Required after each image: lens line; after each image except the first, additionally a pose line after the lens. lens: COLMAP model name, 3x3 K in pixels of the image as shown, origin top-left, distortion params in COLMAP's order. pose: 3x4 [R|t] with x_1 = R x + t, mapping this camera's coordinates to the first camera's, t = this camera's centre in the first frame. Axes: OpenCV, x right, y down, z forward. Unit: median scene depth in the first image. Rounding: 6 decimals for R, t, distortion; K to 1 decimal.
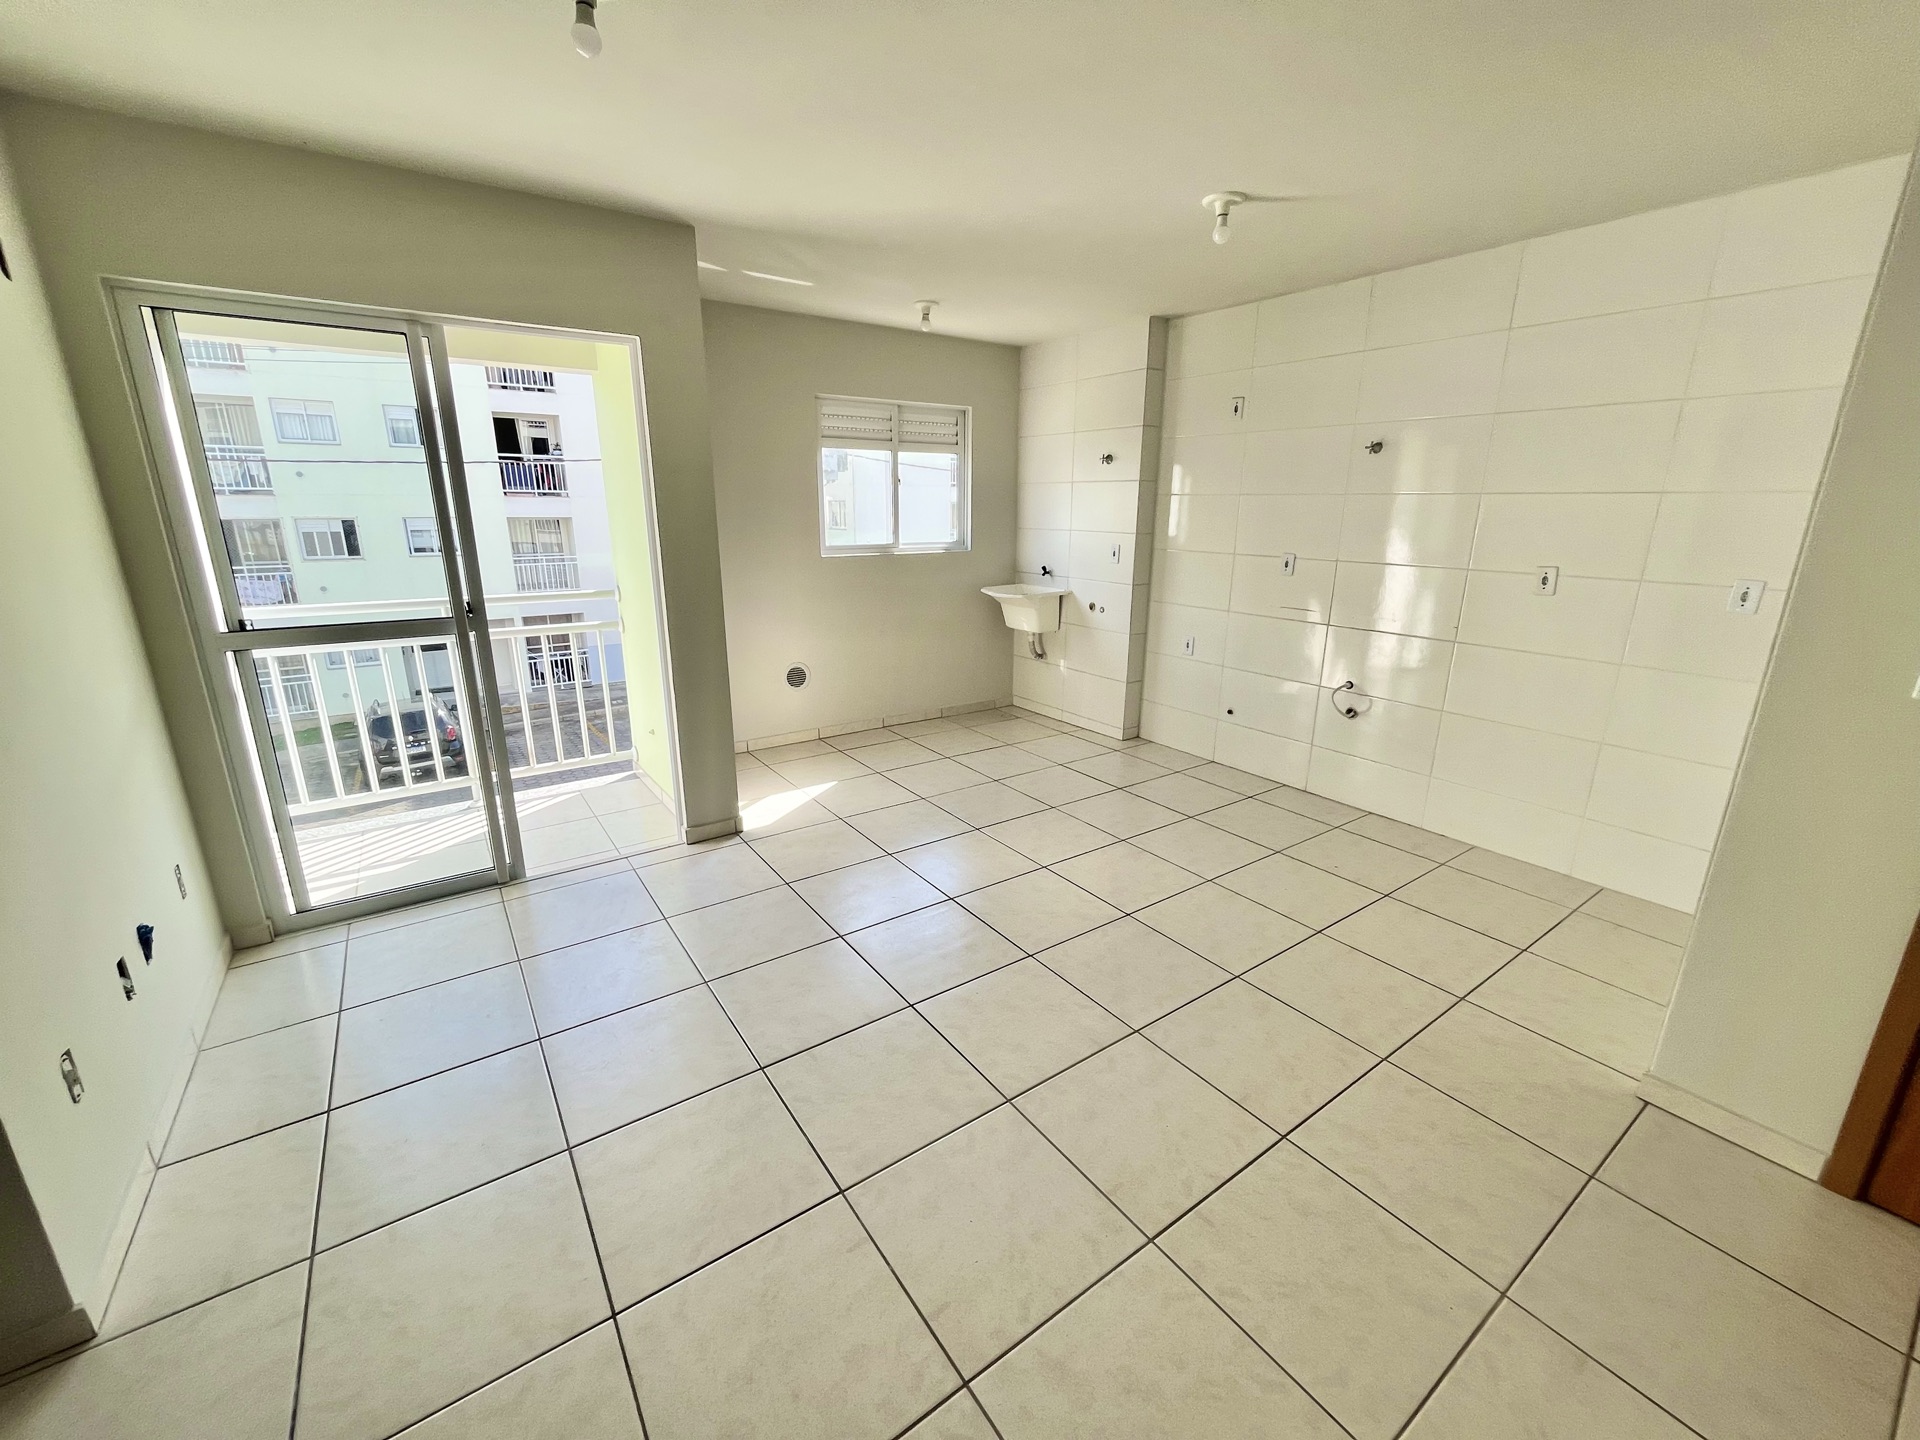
lens RADIAL K [[775.1, 0, 966.4], [0, 775.1, 715.6], [0, 0, 1]] dist [0.000093, -0.003150]
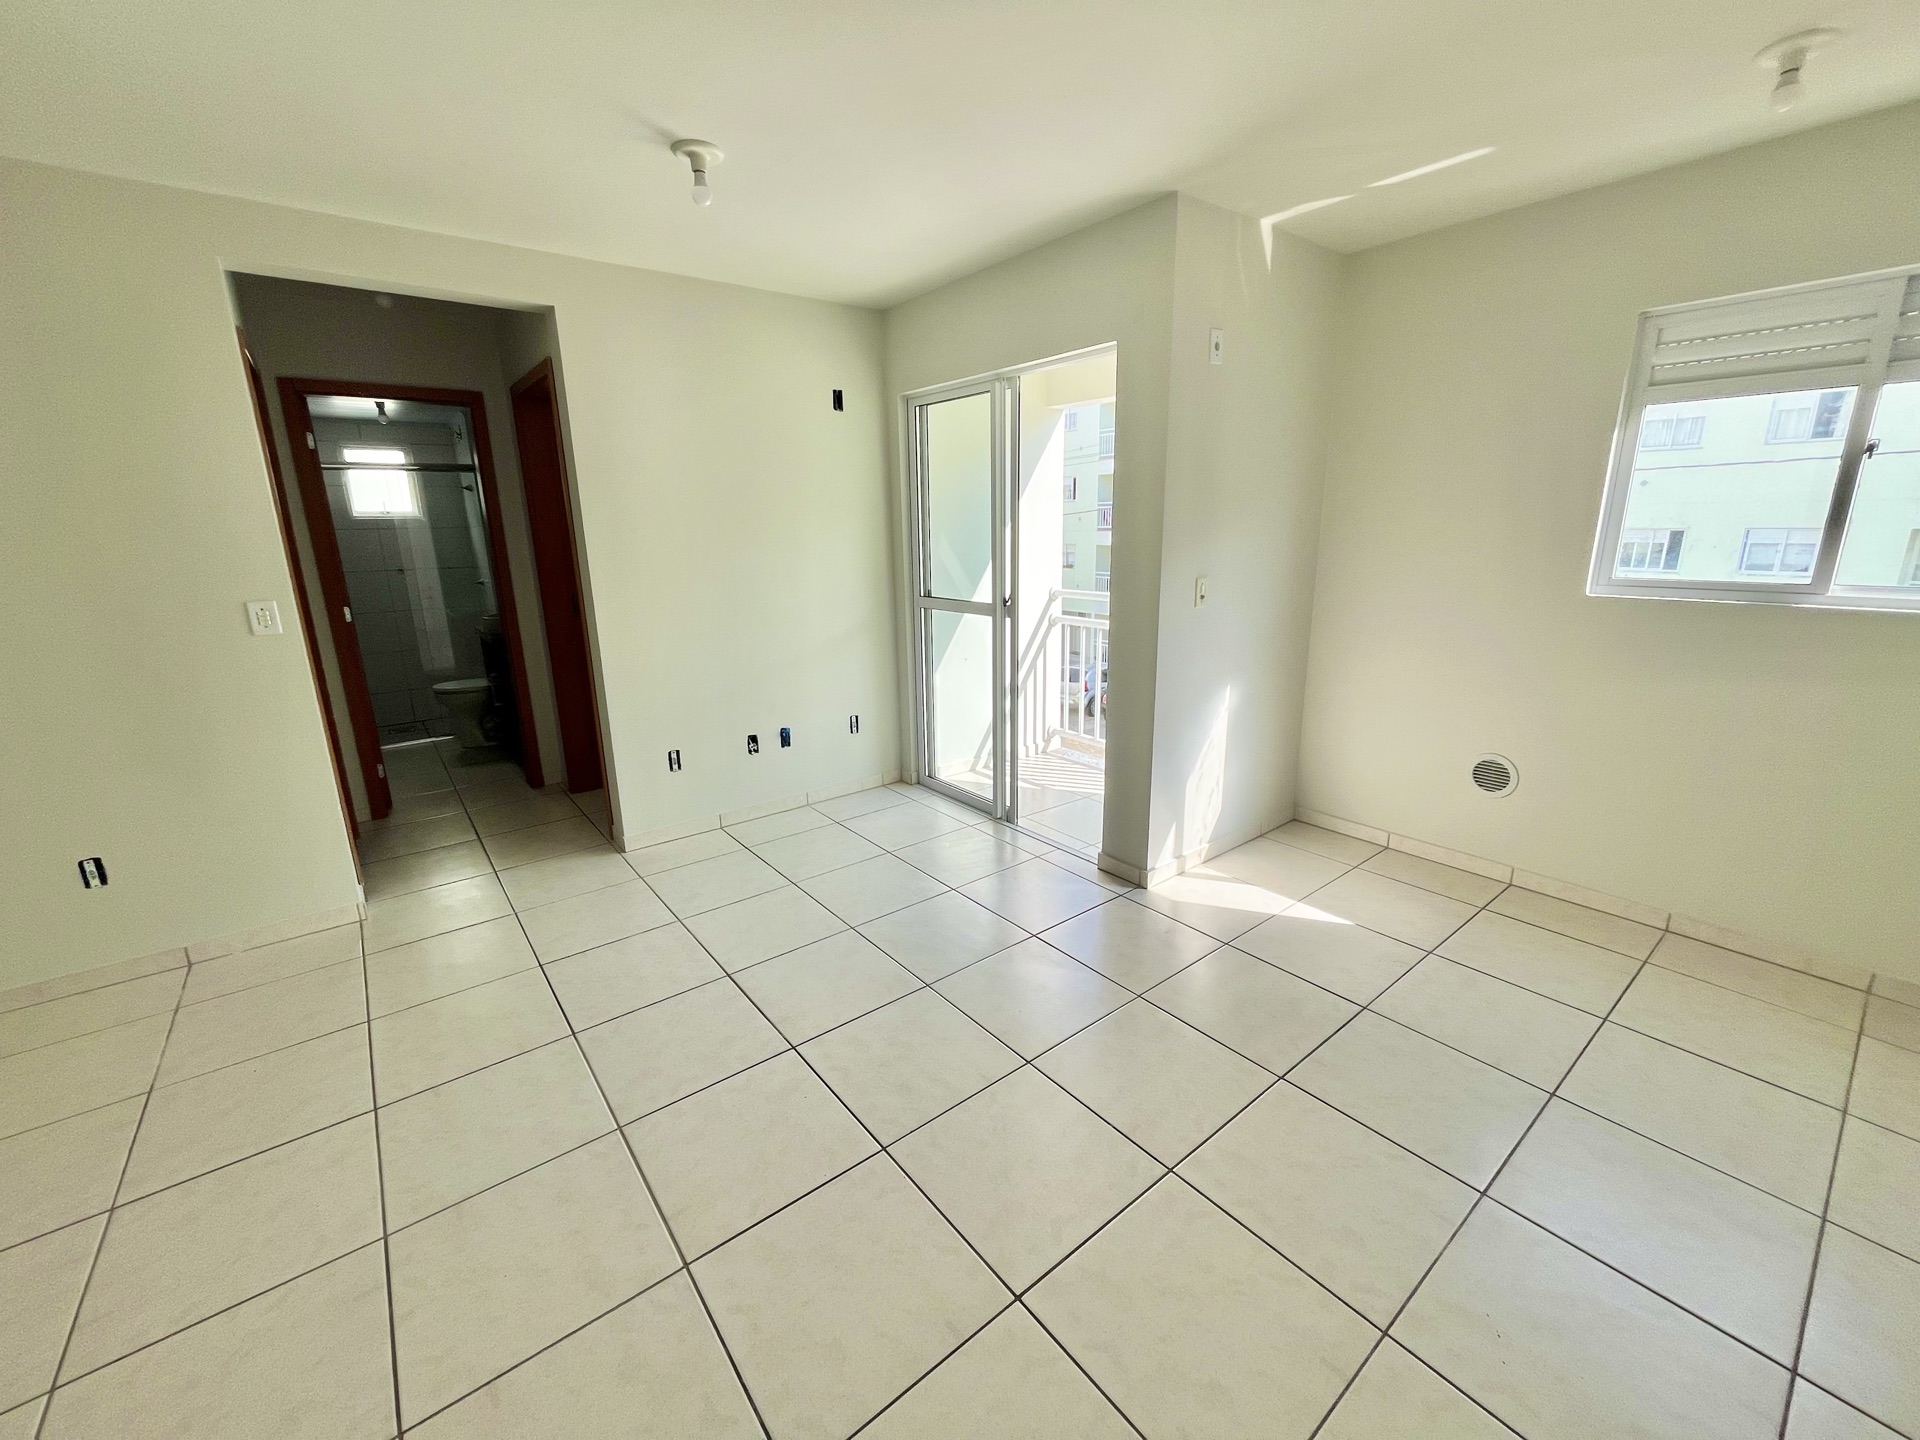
lens RADIAL K [[775.1, 0, 966.4], [0, 775.1, 715.6], [0, 0, 1]] dist [0.000093, -0.003150]
pose [[0.051423, 0.235574, -0.970495, 0.346372], [-0.248019, 0.944348, 0.216086, -0.118824], [0.967389, 0.229590, 0.106988, 0.463611]]
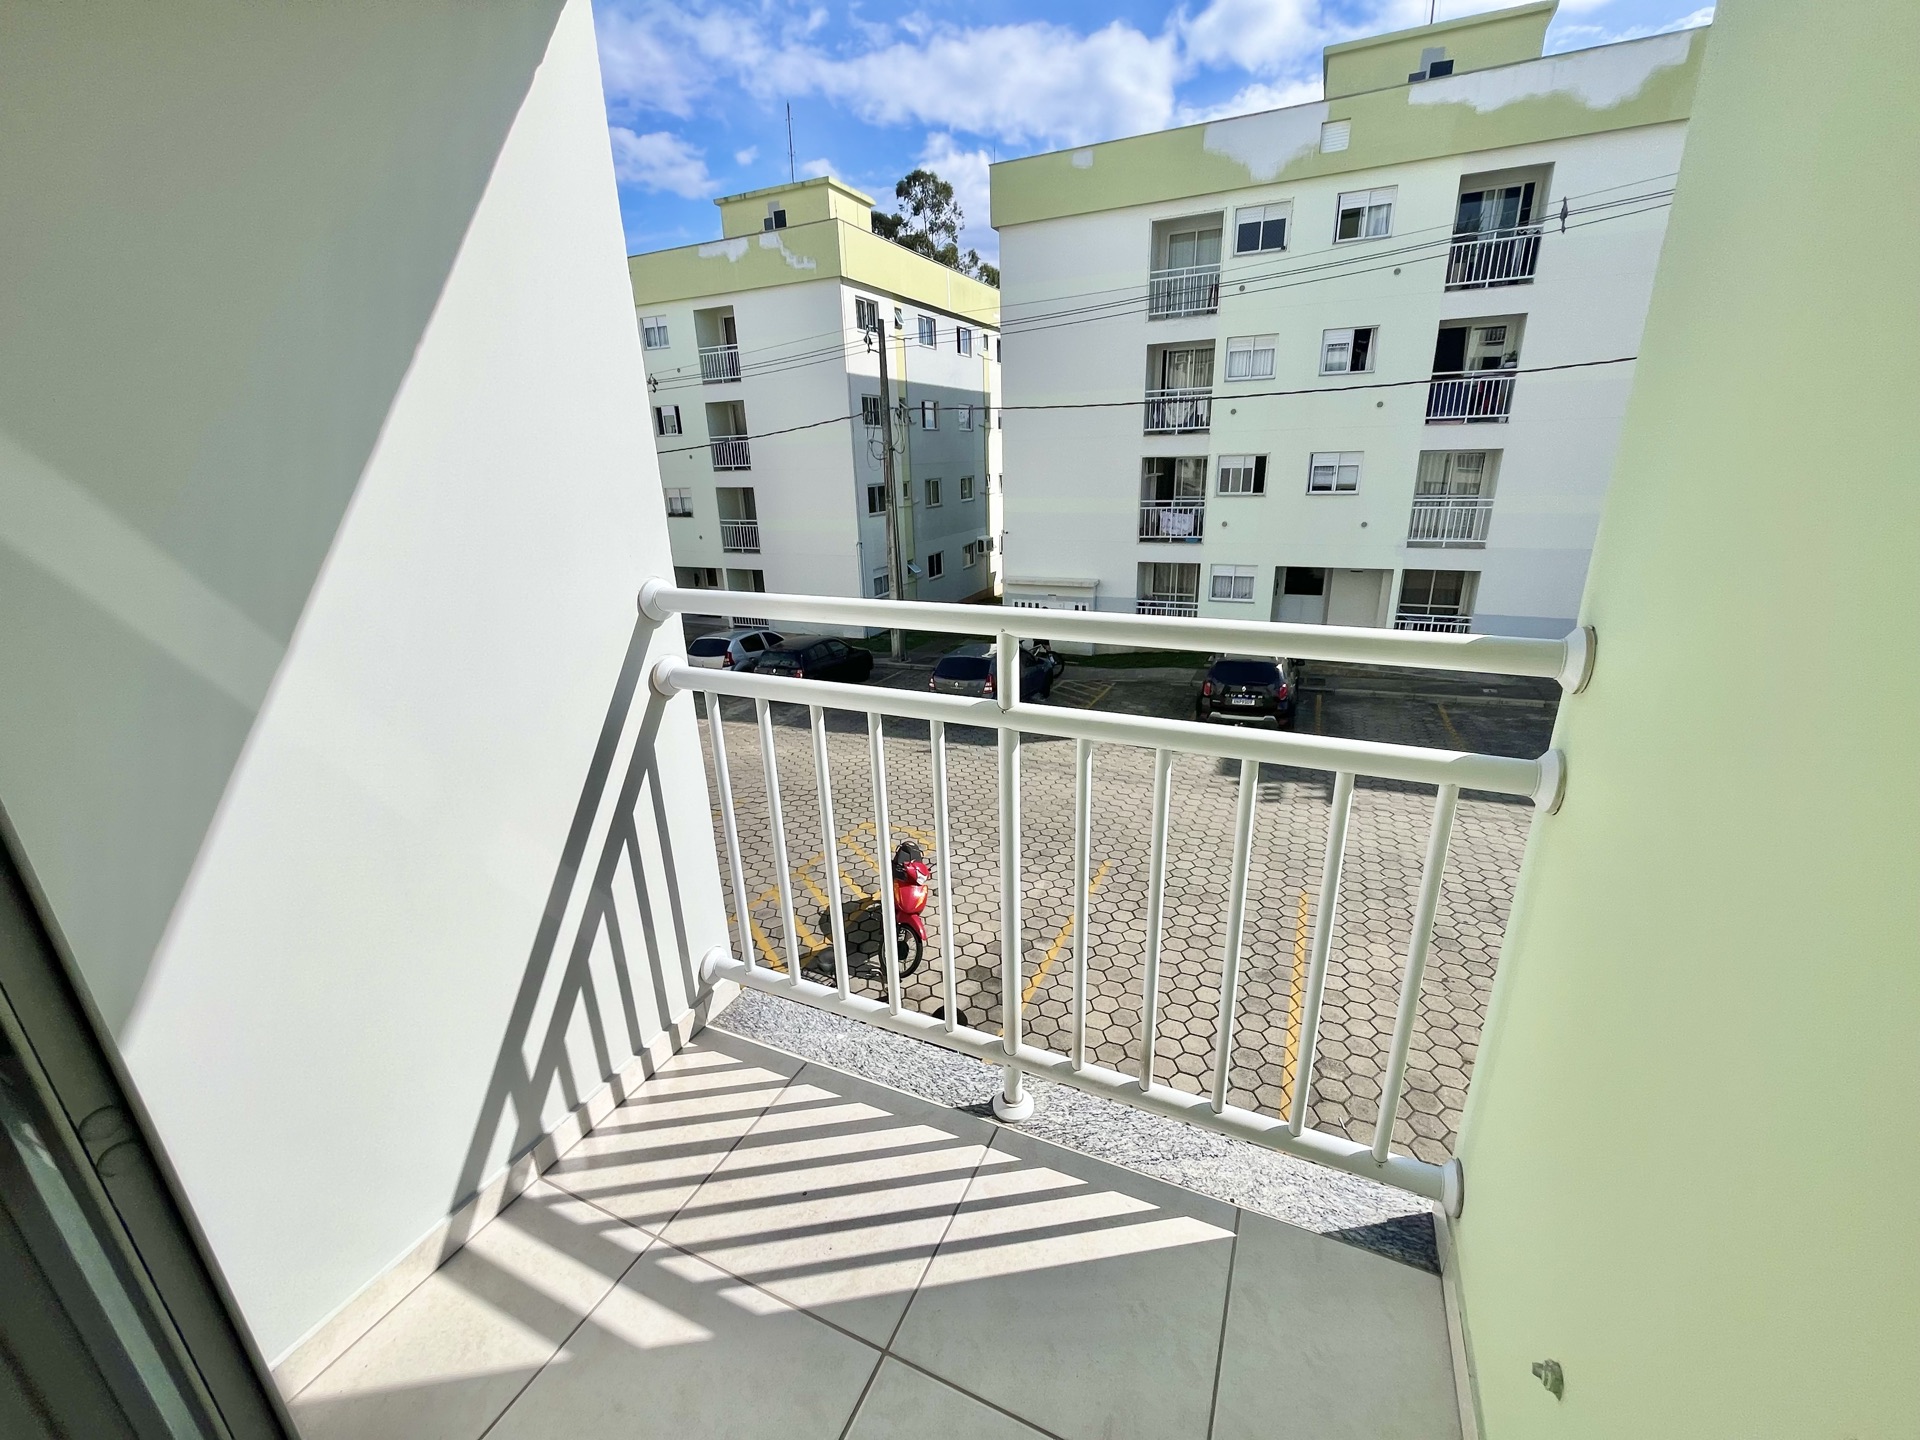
lens RADIAL K [[775.1, 0, 966.4], [0, 775.1, 715.6], [0, 0, 1]] dist [0.000093, -0.003150]
pose [[0.504164, 0.256842, -0.824531, -0.276942], [-0.197634, 0.963728, 0.179358, -0.117717], [0.840690, 0.072530, 0.536637, 0.577135]]
